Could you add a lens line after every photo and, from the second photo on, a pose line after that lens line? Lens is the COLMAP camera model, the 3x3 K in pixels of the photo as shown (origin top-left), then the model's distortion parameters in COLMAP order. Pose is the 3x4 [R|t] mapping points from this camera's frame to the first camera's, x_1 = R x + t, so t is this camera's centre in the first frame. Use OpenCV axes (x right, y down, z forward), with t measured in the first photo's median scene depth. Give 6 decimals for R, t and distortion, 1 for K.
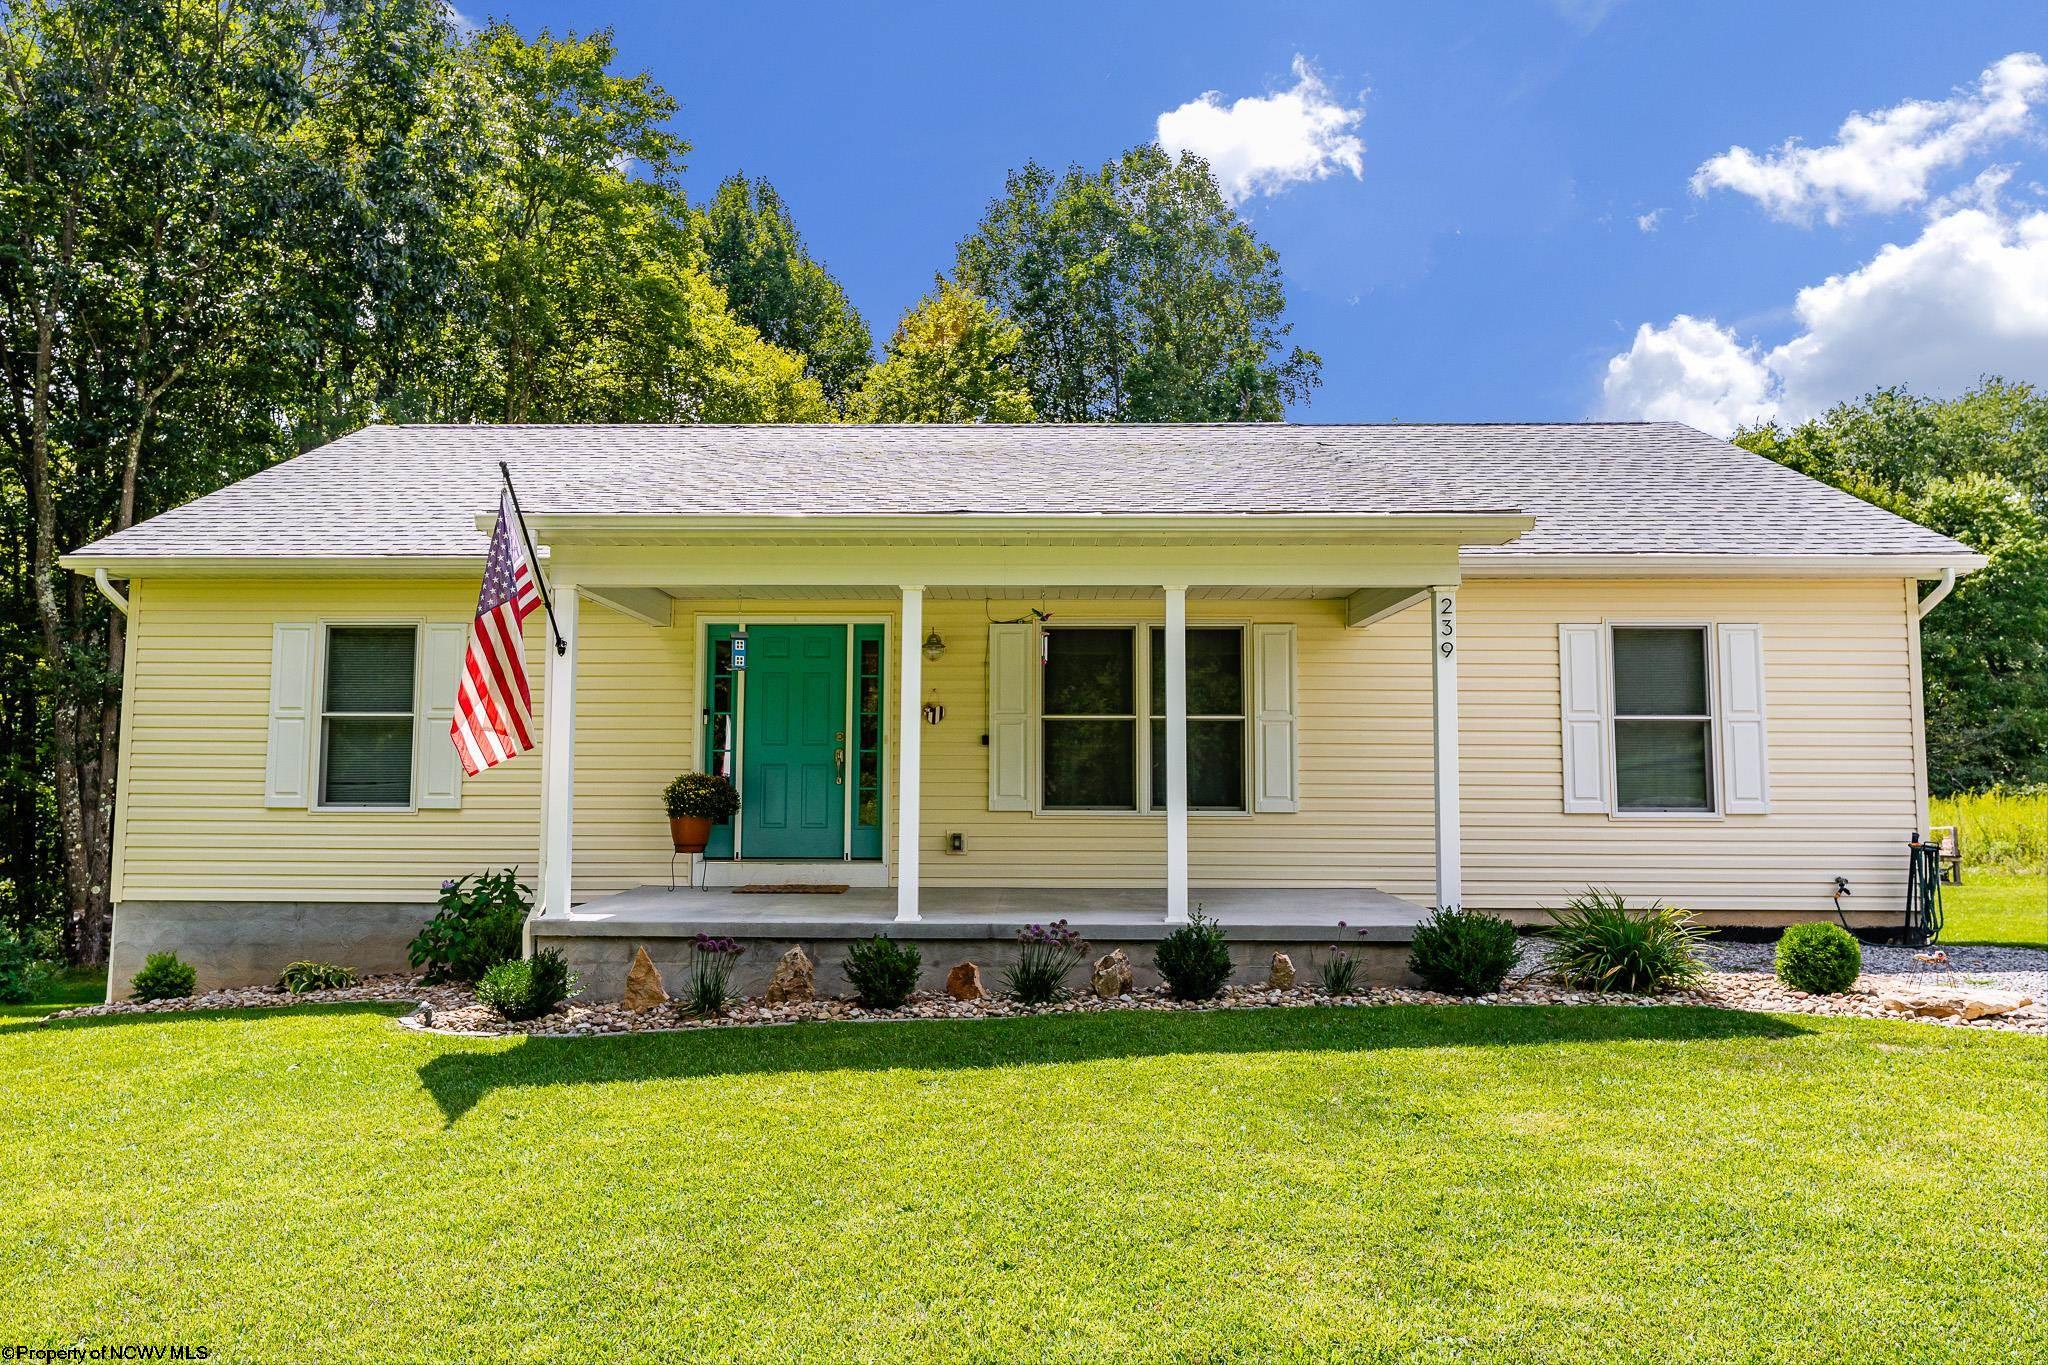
lens RADIAL K [[1288.0, 0, 1025.5], [0, 1288.0, 678.2], [0, 0, 1]] dist [-0.008139, -0.000627]
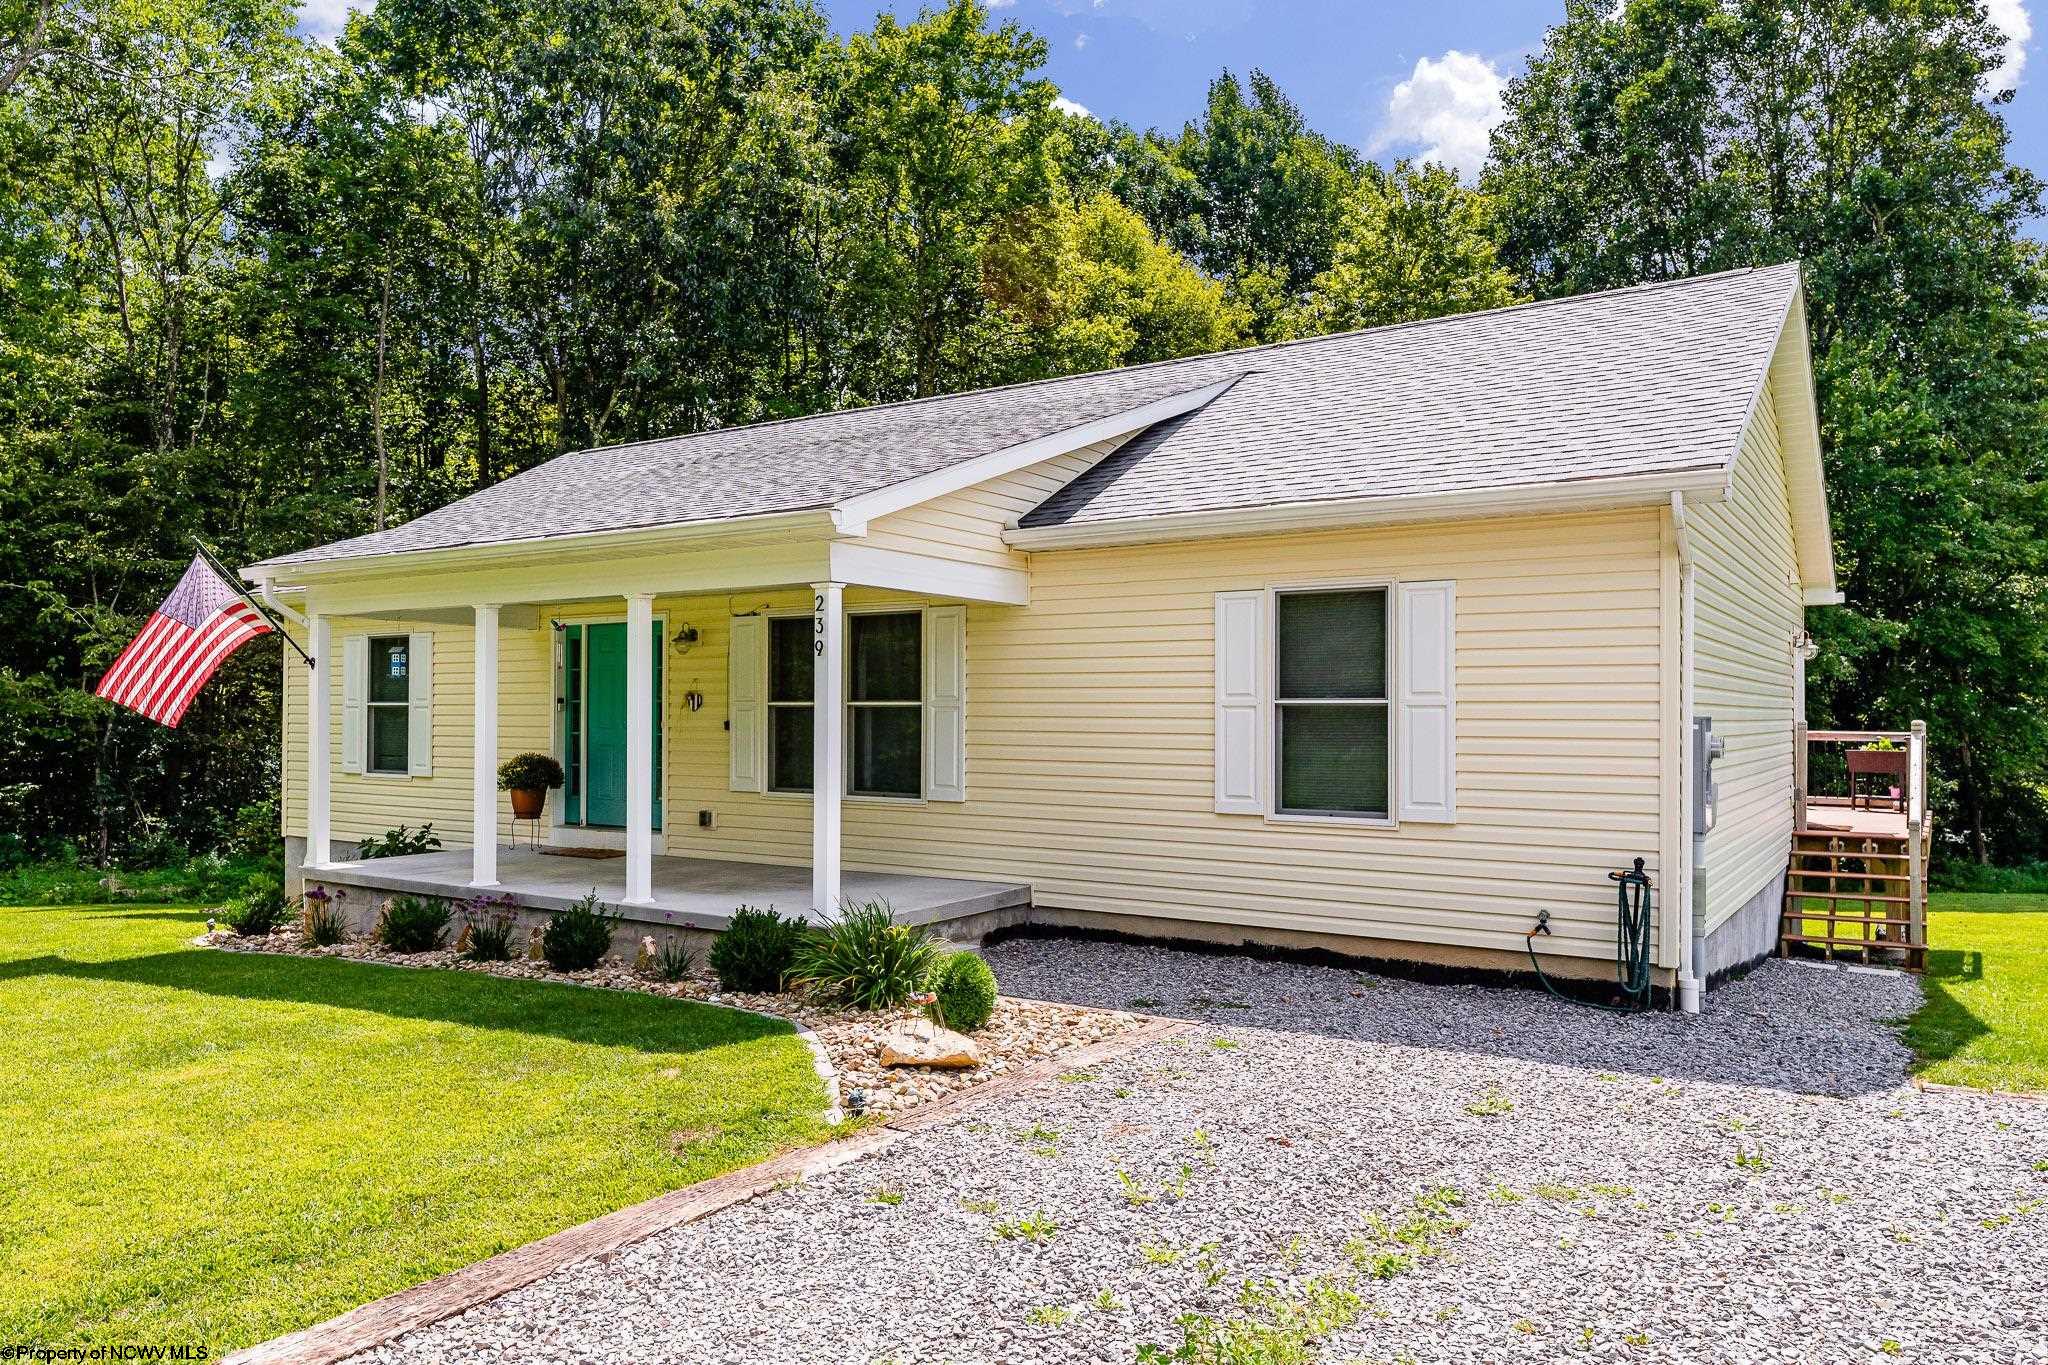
lens RADIAL K [[1419.4, 0, 1007.9], [0, 1419.4, 726.9], [0, 0, 1]] dist [-0.019892, 0.002295]
pose [[0.840387, 0.004250, -0.541970, 0.813574], [0.041156, 0.996582, 0.071633, -0.026286], [0.540422, -0.082504, 0.837340, 0.134315]]
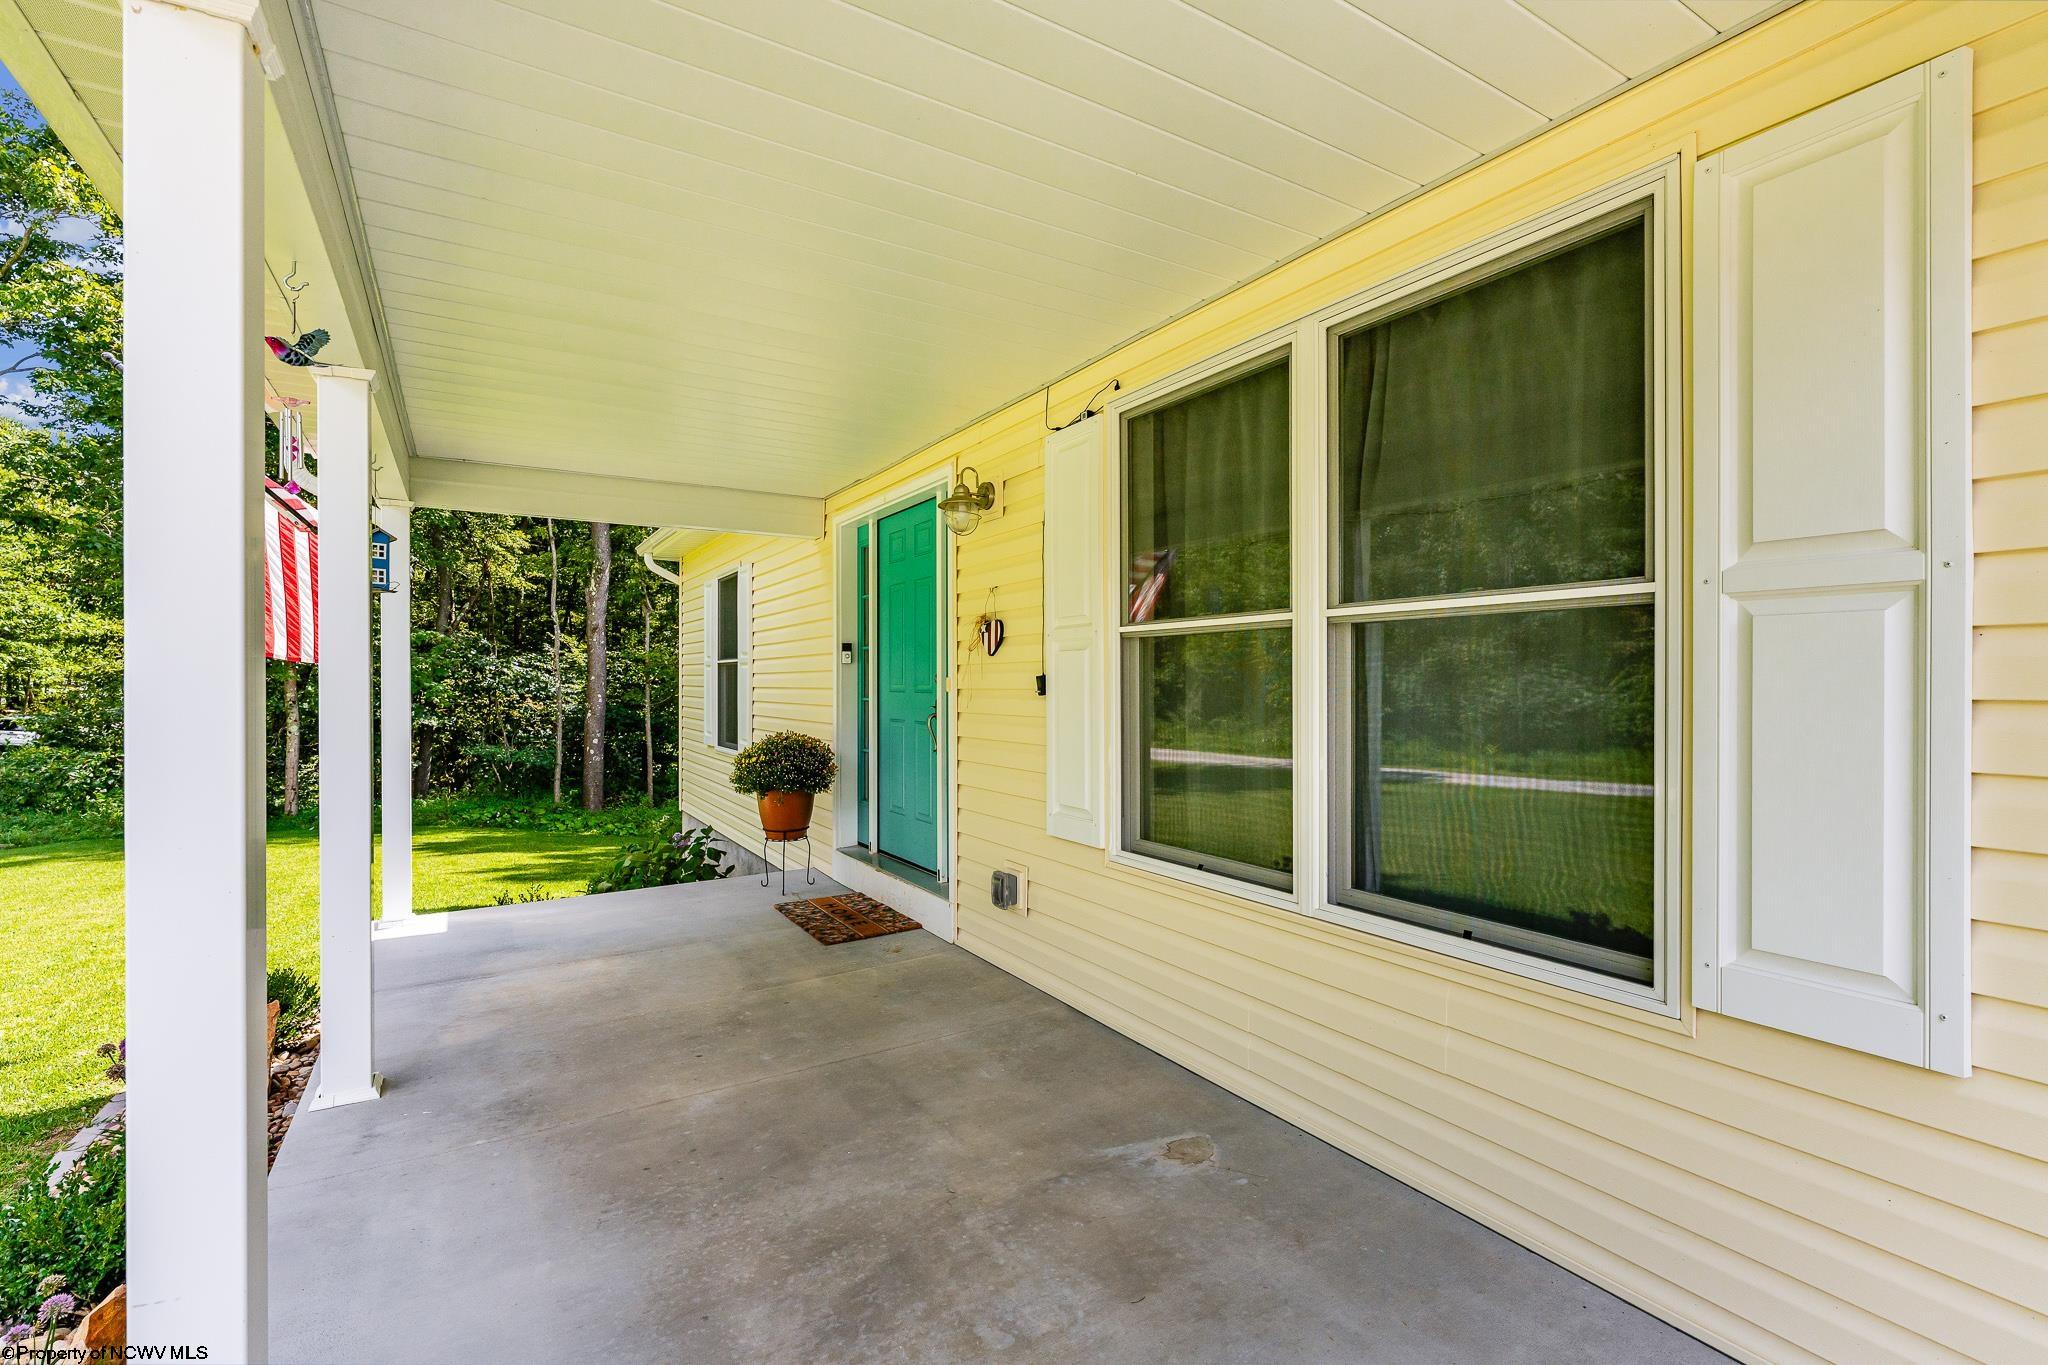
lens RADIAL K [[915.6, 0, 1022.6], [0, 915.6, 676.7], [0, 0, 1]] dist [0.001533, 0.000063]
pose [[0.527587, -0.008854, -0.849455, 0.252800], [0.080296, 0.995989, 0.039490, 0.031036], [0.845698, -0.089042, 0.526181, 0.821147]]
